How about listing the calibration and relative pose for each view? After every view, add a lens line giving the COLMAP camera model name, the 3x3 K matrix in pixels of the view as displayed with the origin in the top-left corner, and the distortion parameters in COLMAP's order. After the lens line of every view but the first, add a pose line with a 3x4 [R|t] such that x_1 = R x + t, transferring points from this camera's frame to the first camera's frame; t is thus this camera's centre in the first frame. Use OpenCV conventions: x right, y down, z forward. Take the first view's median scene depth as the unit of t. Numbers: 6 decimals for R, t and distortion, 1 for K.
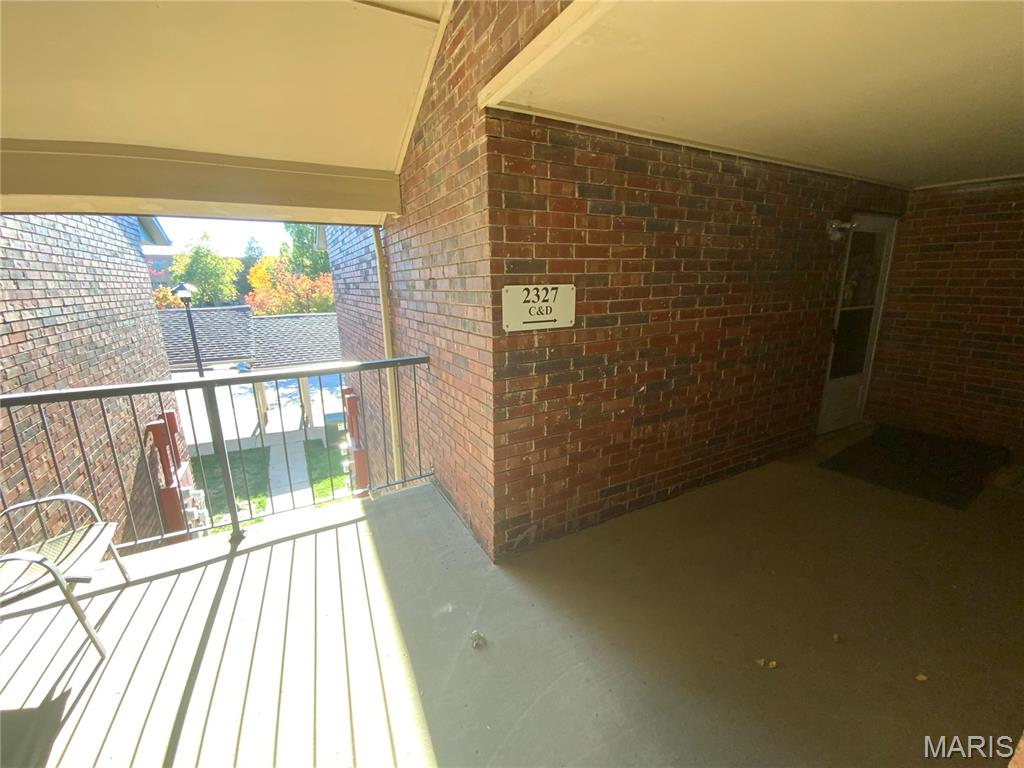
lens RADIAL K [[421.4, 0, 512.2], [0, 421.4, 386.6], [0, 0, 1]] dist [0.039185, -0.028921]
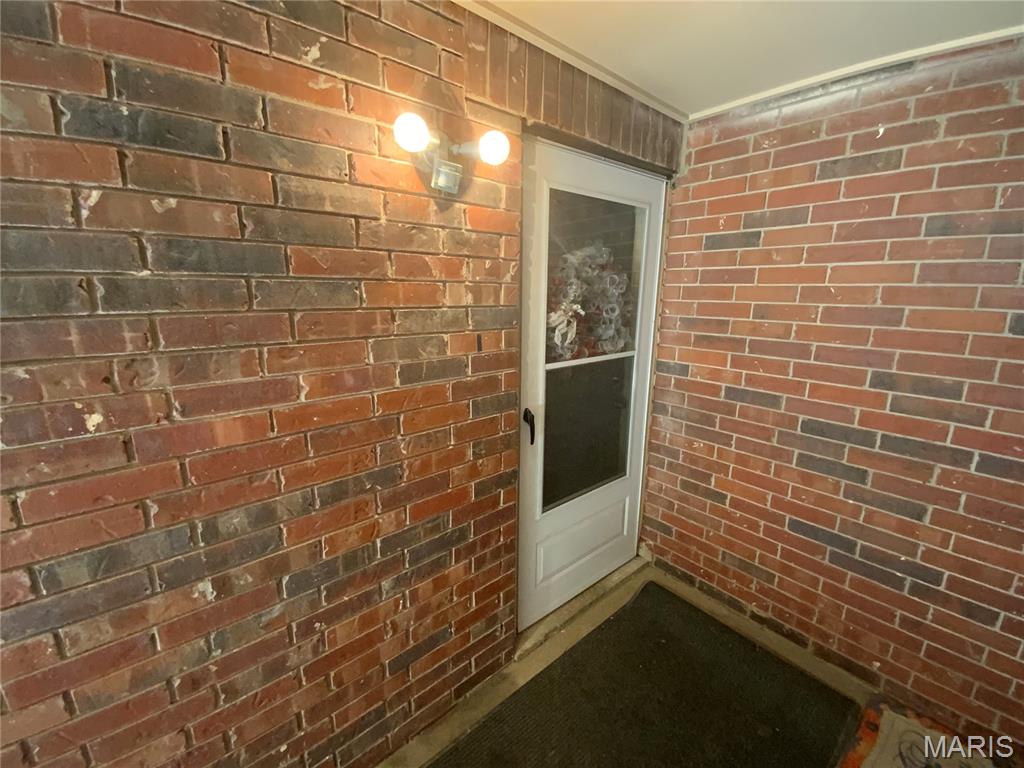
lens RADIAL K [[418.2, 0, 514.0], [0, 418.2, 384.3], [0, 0, 1]] dist [0.000662, -0.009954]
pose [[0.977095, -0.020381, 0.211827, 0.937582], [0.023156, 0.999675, -0.010625, -0.231754], [-0.211542, 0.015287, 0.977249, 0.843590]]
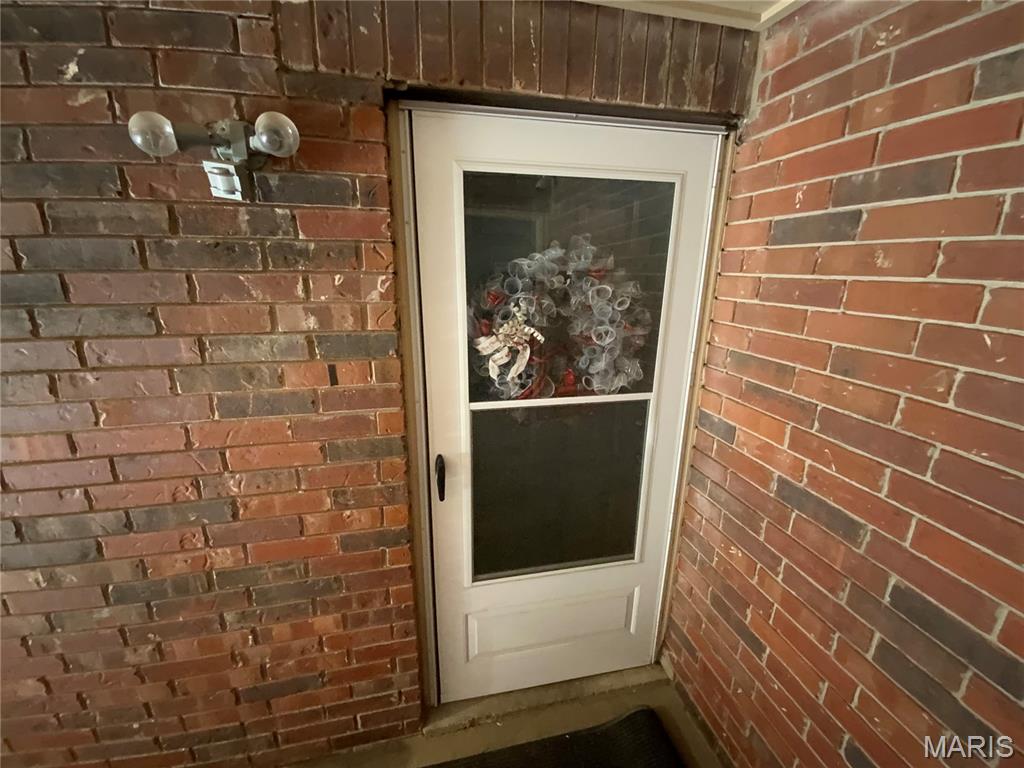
lens RADIAL K [[418.2, 0, 514.0], [0, 418.2, 384.3], [0, 0, 1]] dist [0.000662, -0.009954]
pose [[0.962915, 0.102895, -0.249414, 1.290055], [-0.092799, 0.994329, 0.051938, -0.320281], [0.253344, -0.026867, 0.967003, 0.994083]]
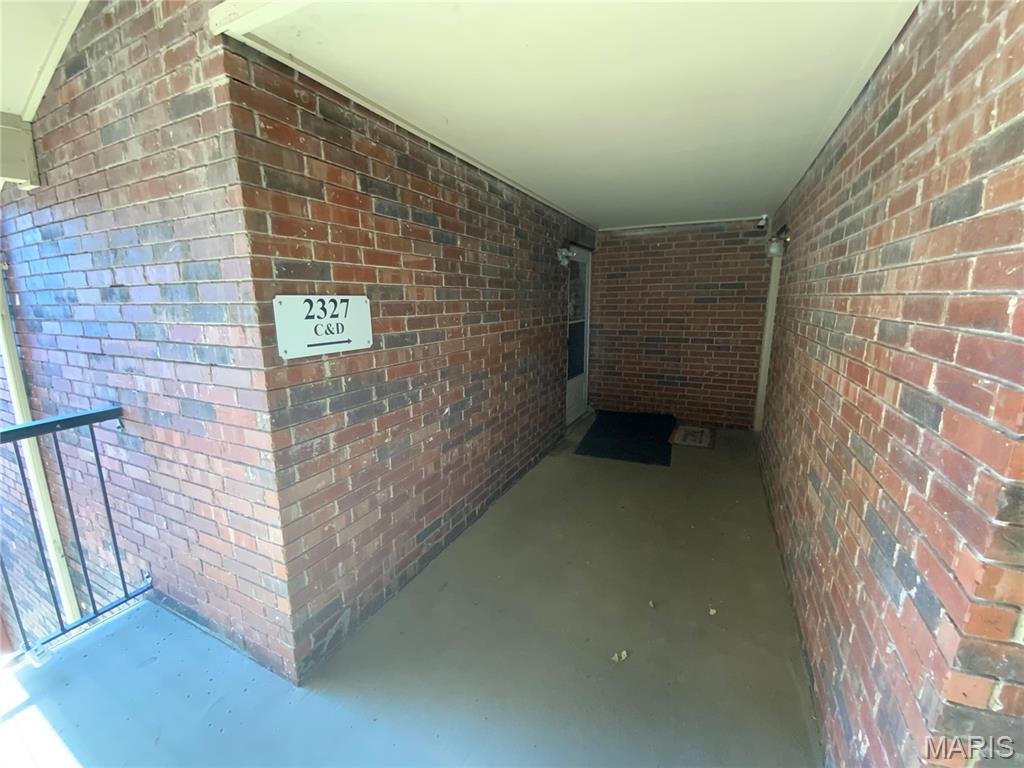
lens RADIAL K [[417.5, 0, 515.1], [0, 417.5, 384.5], [0, 0, 1]] dist [0.023851, -0.019732]
pose [[0.810657, -0.105916, 0.575862, -0.094457], [0.132411, 0.991186, -0.004094, -0.030261], [-0.570353, 0.079569, 0.817537, 0.176418]]
